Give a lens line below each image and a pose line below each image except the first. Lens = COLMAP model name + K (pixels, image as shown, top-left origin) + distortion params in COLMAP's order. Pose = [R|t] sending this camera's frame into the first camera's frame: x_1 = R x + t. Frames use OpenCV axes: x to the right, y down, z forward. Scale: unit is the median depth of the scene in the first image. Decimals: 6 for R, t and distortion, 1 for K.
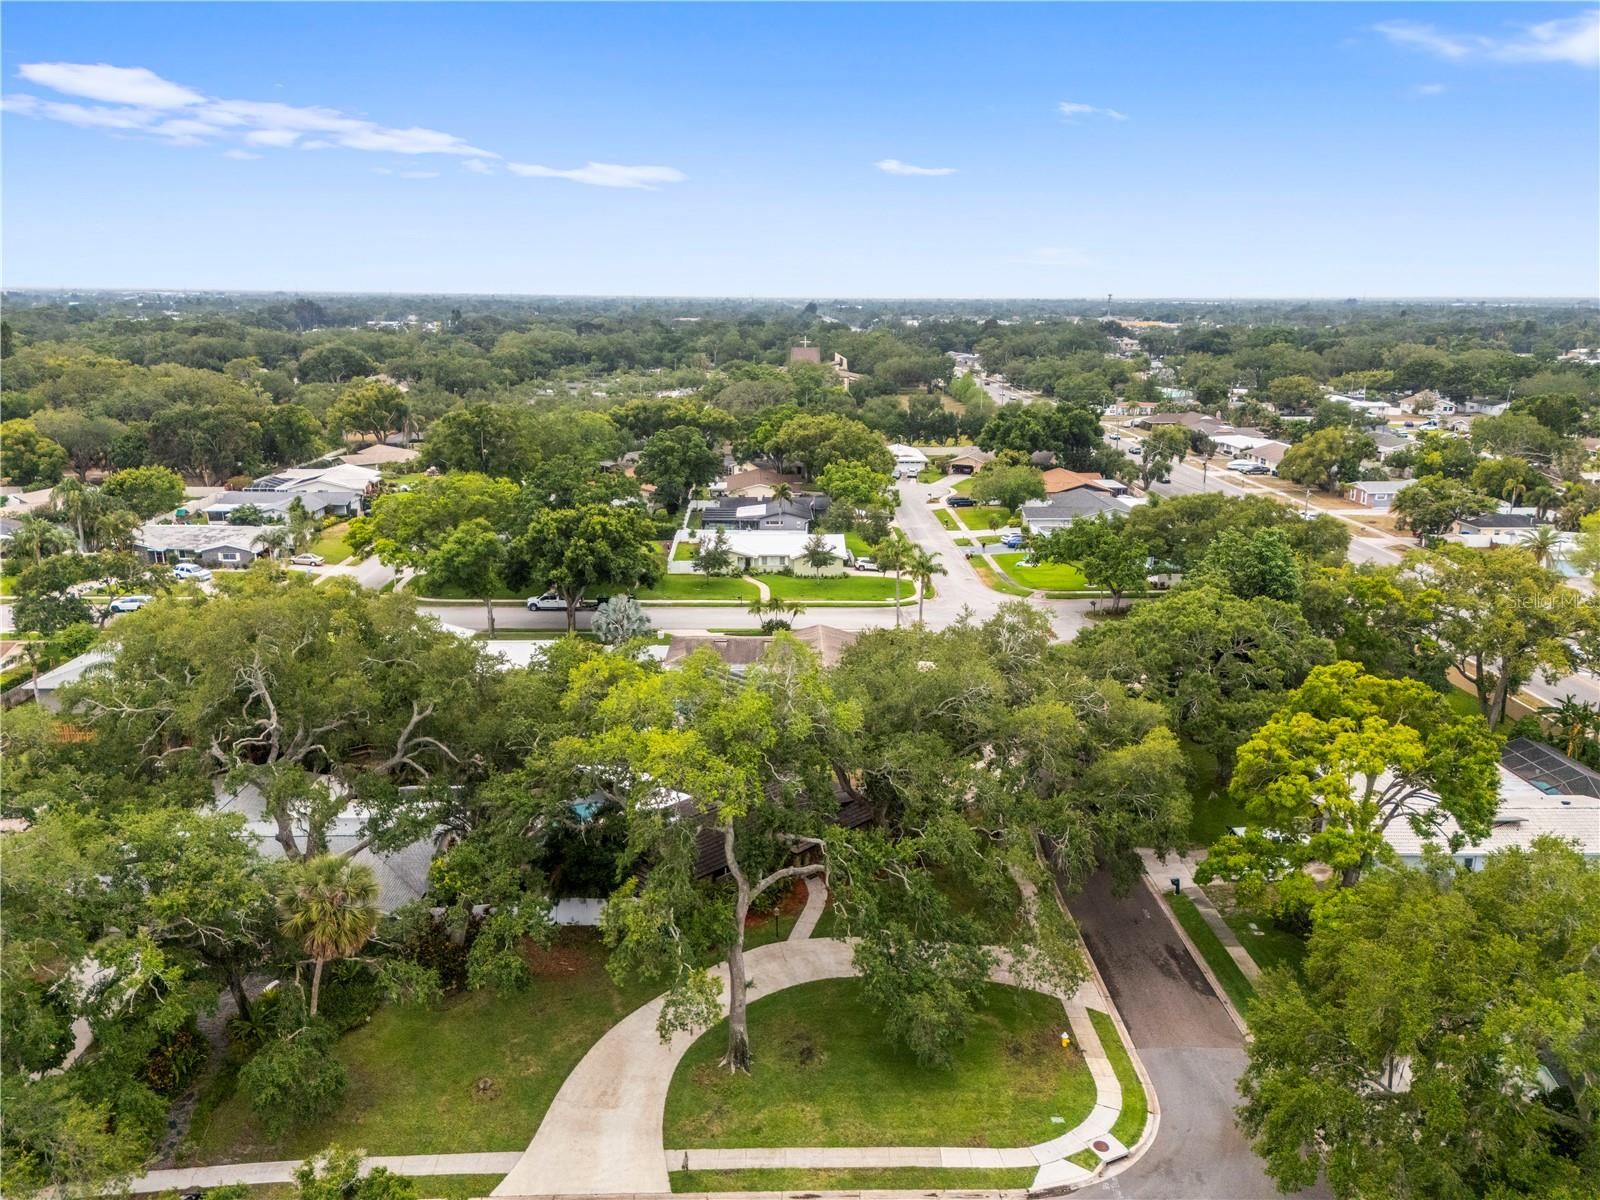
lens RADIAL K [[1146.9, 0, 802.1], [0, 1146.9, 651.8], [0, 0, 1]] dist [0.104954, -0.139068]
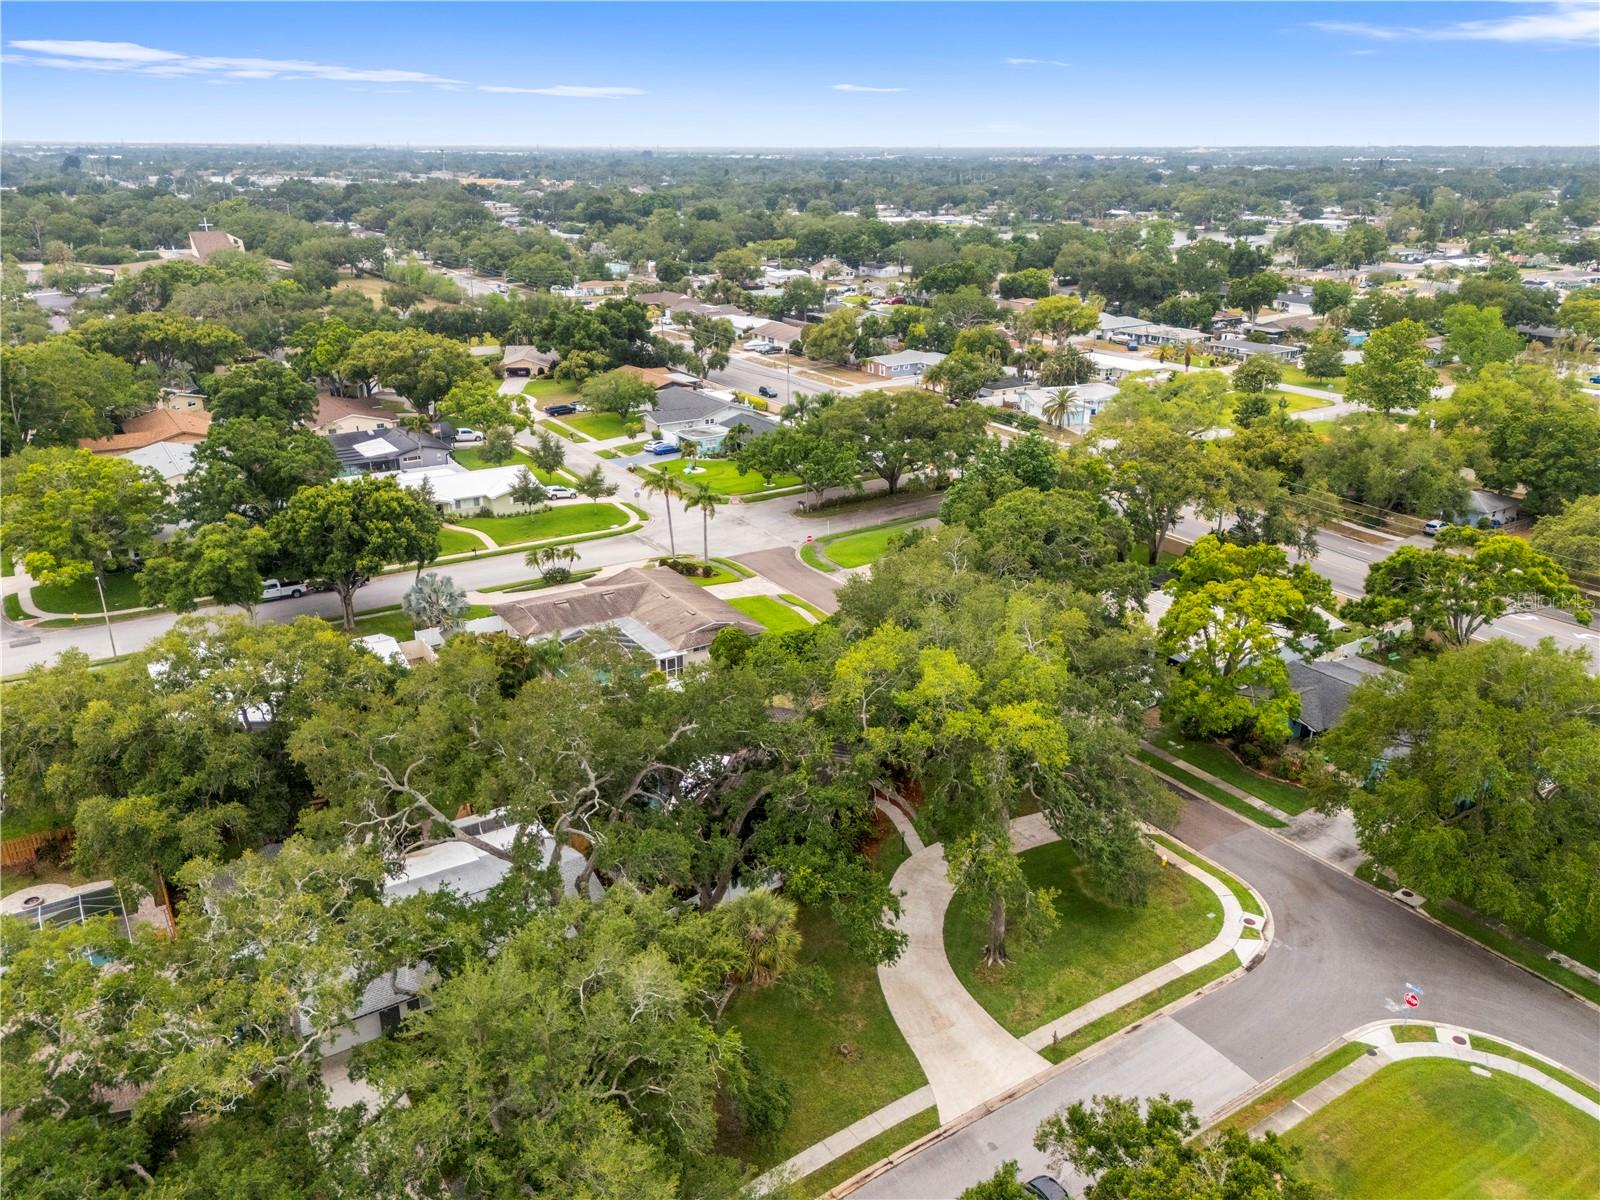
lens RADIAL K [[1169.6, 0, 800.1], [0, 1169.6, 605.2], [0, 0, 1]] dist [0.082835, -0.080113]
pose [[0.853812, -0.191906, 0.483919, -0.276964], [0.155600, 0.981155, 0.114556, -0.065476], [-0.496783, -0.022511, 0.867583, 0.016208]]
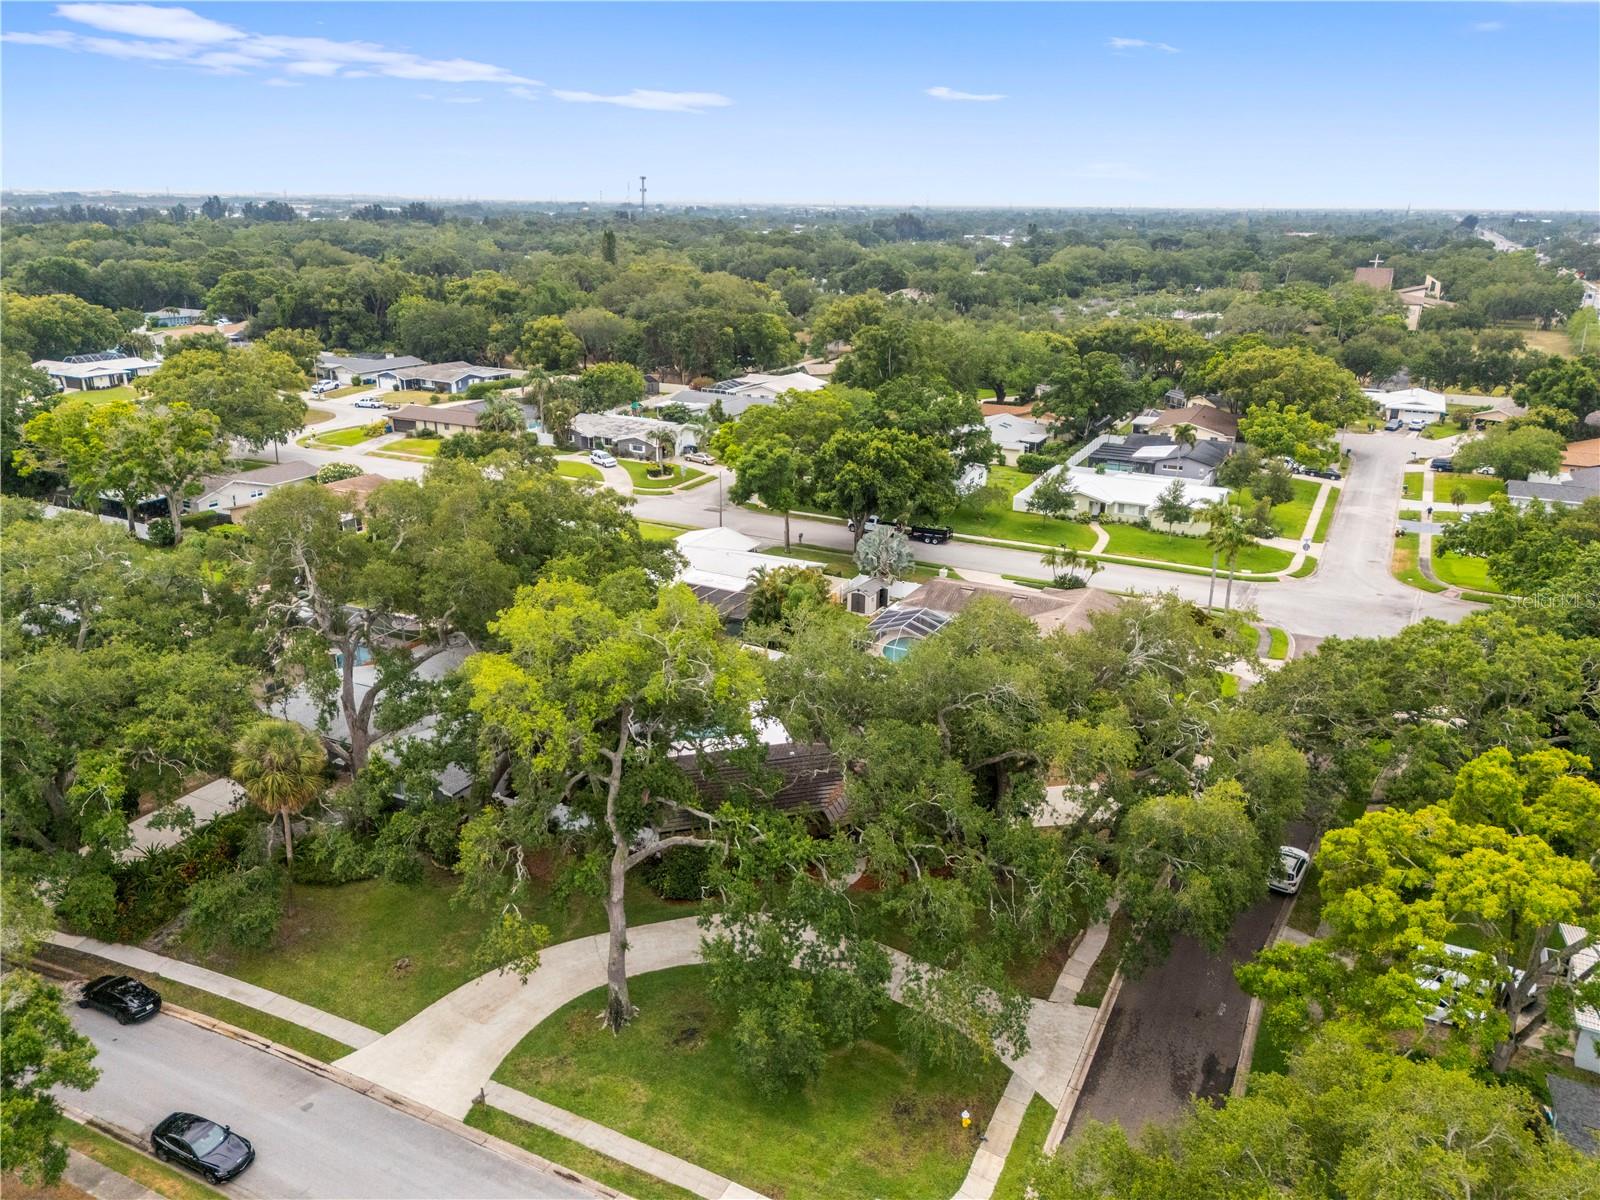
lens RADIAL K [[1169.6, 0, 800.1], [0, 1169.6, 605.2], [0, 0, 1]] dist [0.082835, -0.080113]
pose [[0.879724, 0.158039, -0.448452, 0.169474], [-0.146364, 0.987359, 0.060834, -0.024142], [0.452397, 0.012120, 0.891734, 0.071088]]
